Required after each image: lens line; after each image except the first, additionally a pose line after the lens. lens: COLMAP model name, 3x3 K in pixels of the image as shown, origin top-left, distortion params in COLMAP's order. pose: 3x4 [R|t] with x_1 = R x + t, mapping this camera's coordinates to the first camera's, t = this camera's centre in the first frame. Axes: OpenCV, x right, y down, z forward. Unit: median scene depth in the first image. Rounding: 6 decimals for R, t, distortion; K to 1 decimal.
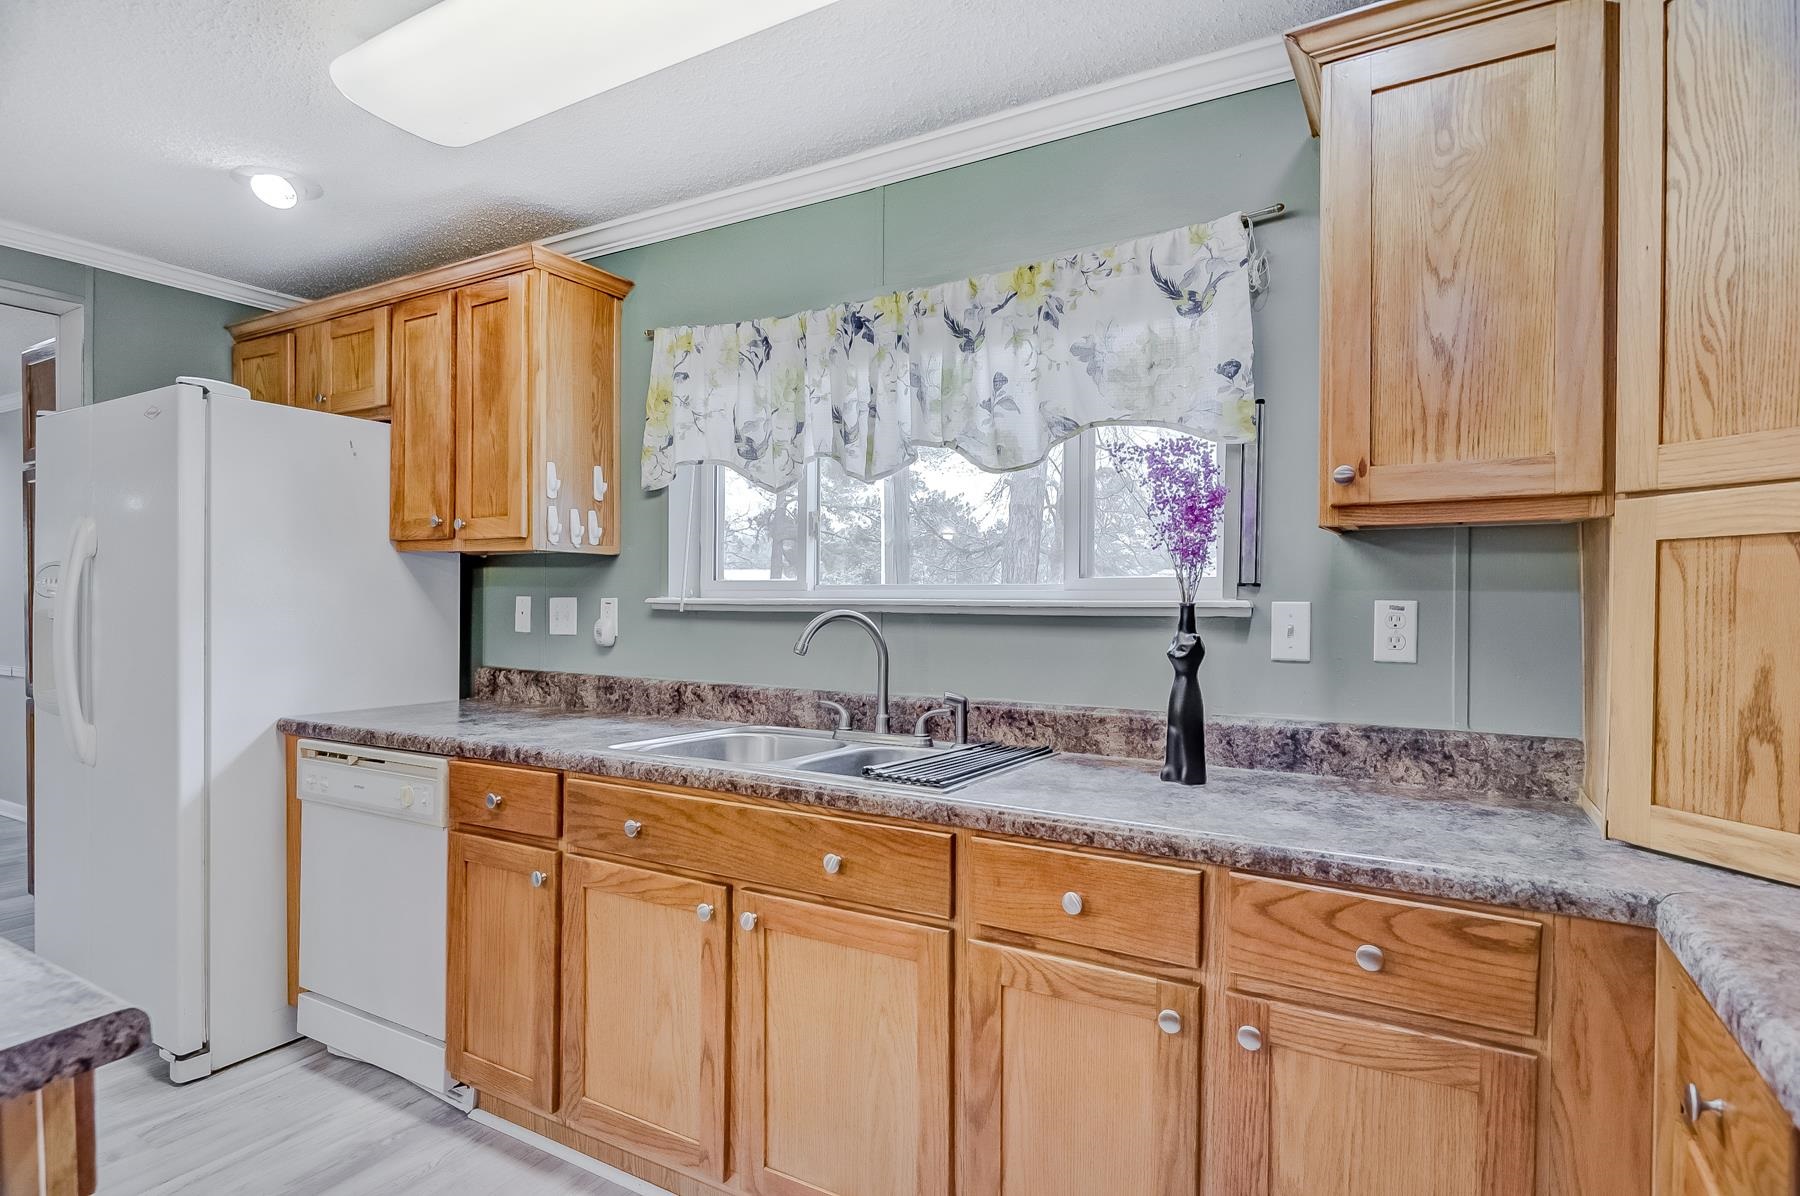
lens RADIAL K [[927.0, 0, 903.9], [0, 927.0, 606.2], [0, 0, 1]] dist [0.000654, -0.000976]
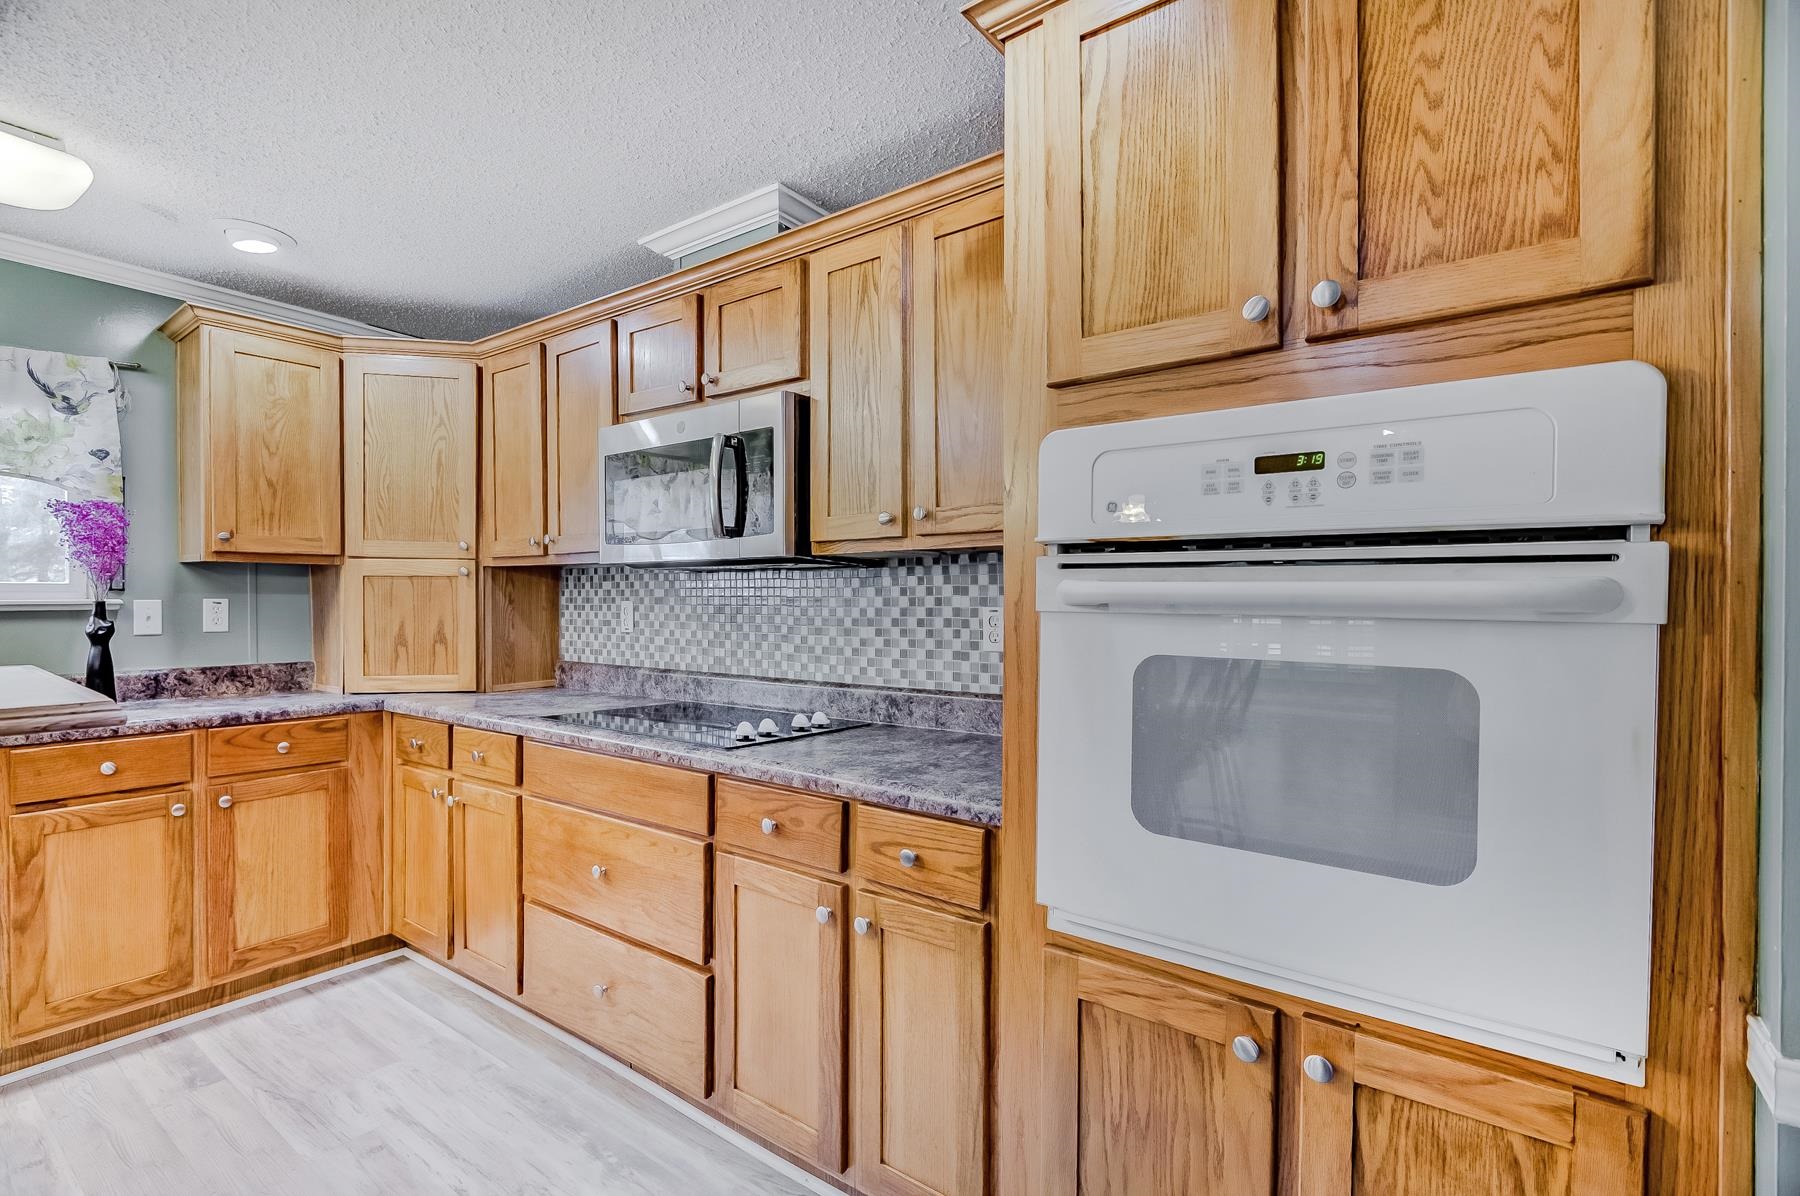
lens RADIAL K [[828.6, 0, 897.5], [0, 828.6, 604.2], [0, 0, 1]] dist [-0.007647, 0.000596]
pose [[0.103652, -0.008923, 0.994574, -1.171539], [0.009367, 0.999924, 0.007995, 0.004105], [-0.994570, 0.008487, 0.103727, -0.648515]]
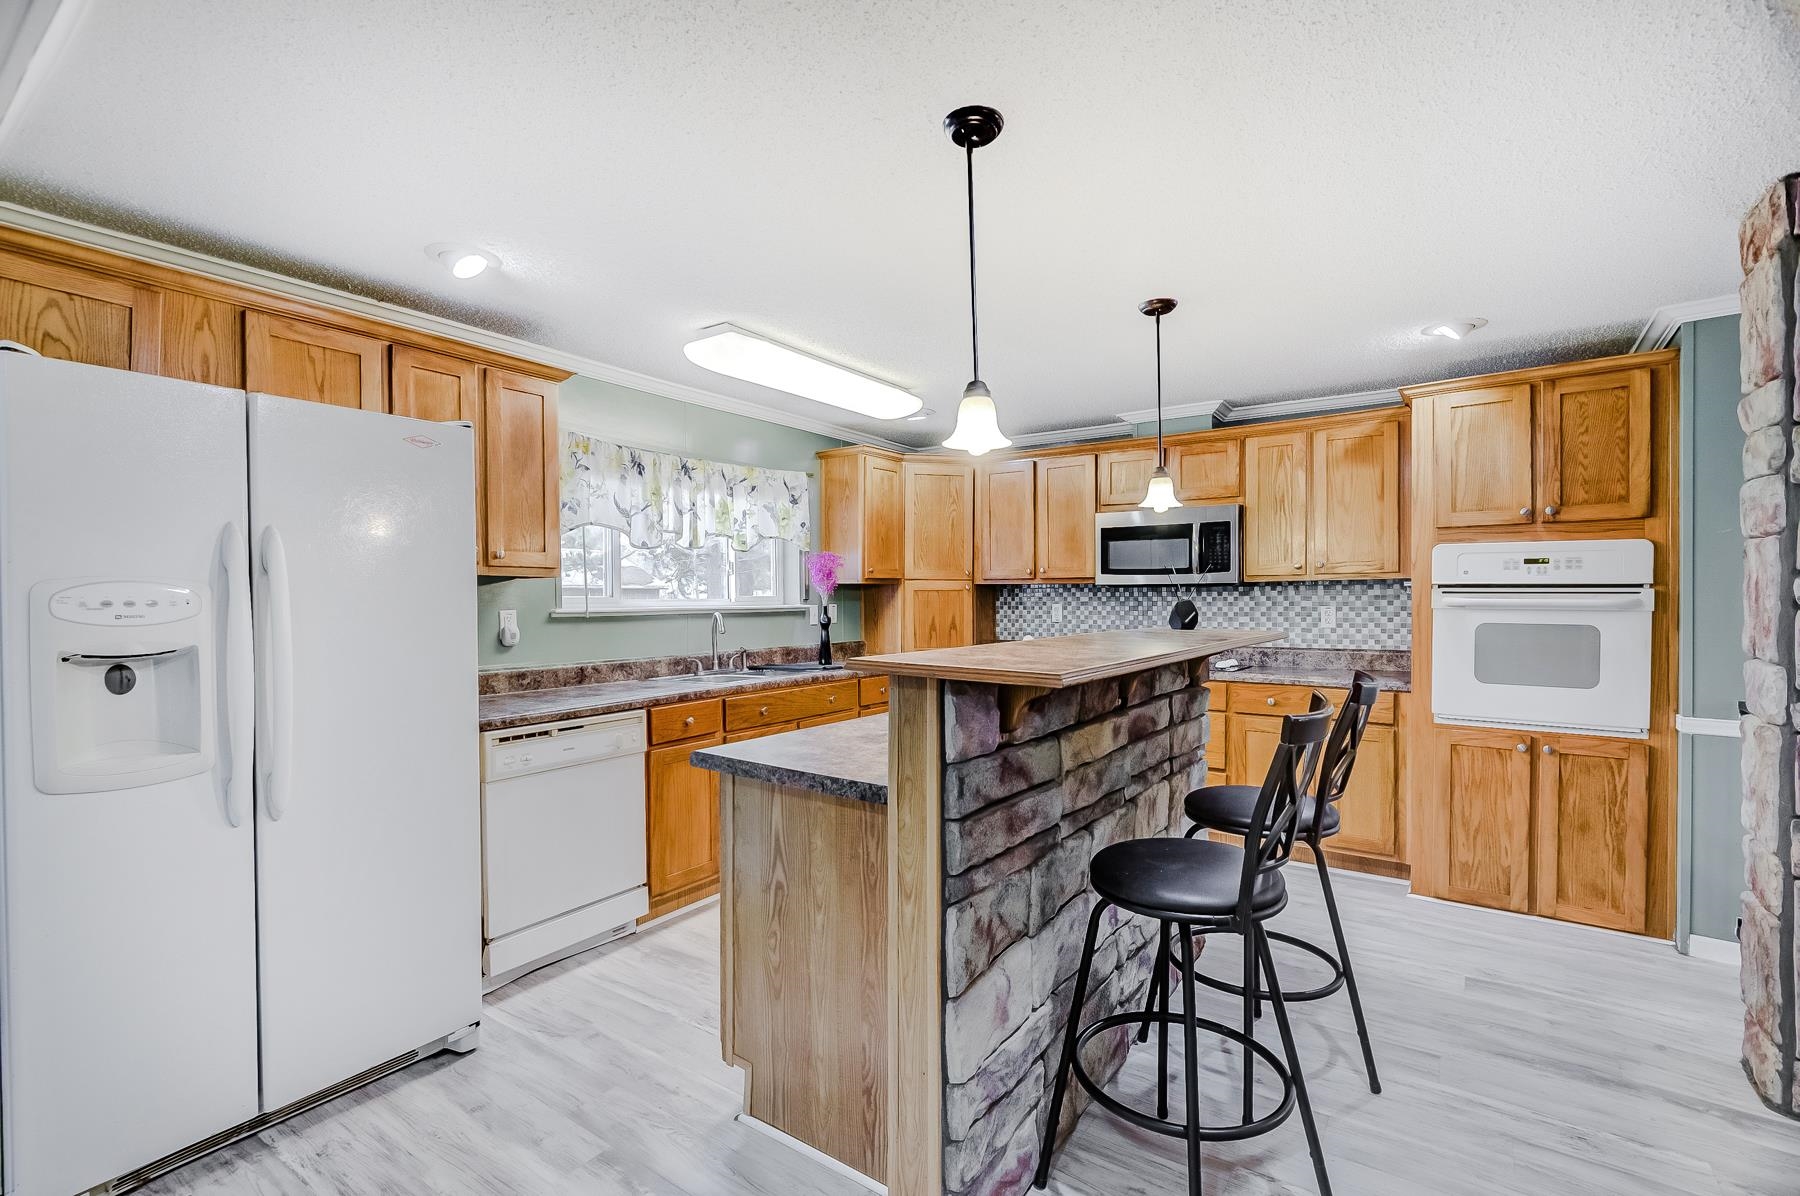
lens RADIAL K [[828.6, 0, 897.0], [0, 828.6, 603.7], [0, 0, 1]] dist [-0.007647, 0.000596]
pose [[0.077033, -0.012409, 0.996951, -2.811647], [0.015443, 0.999817, 0.011251, -0.044593], [-0.996909, 0.014529, 0.077211, 0.658614]]
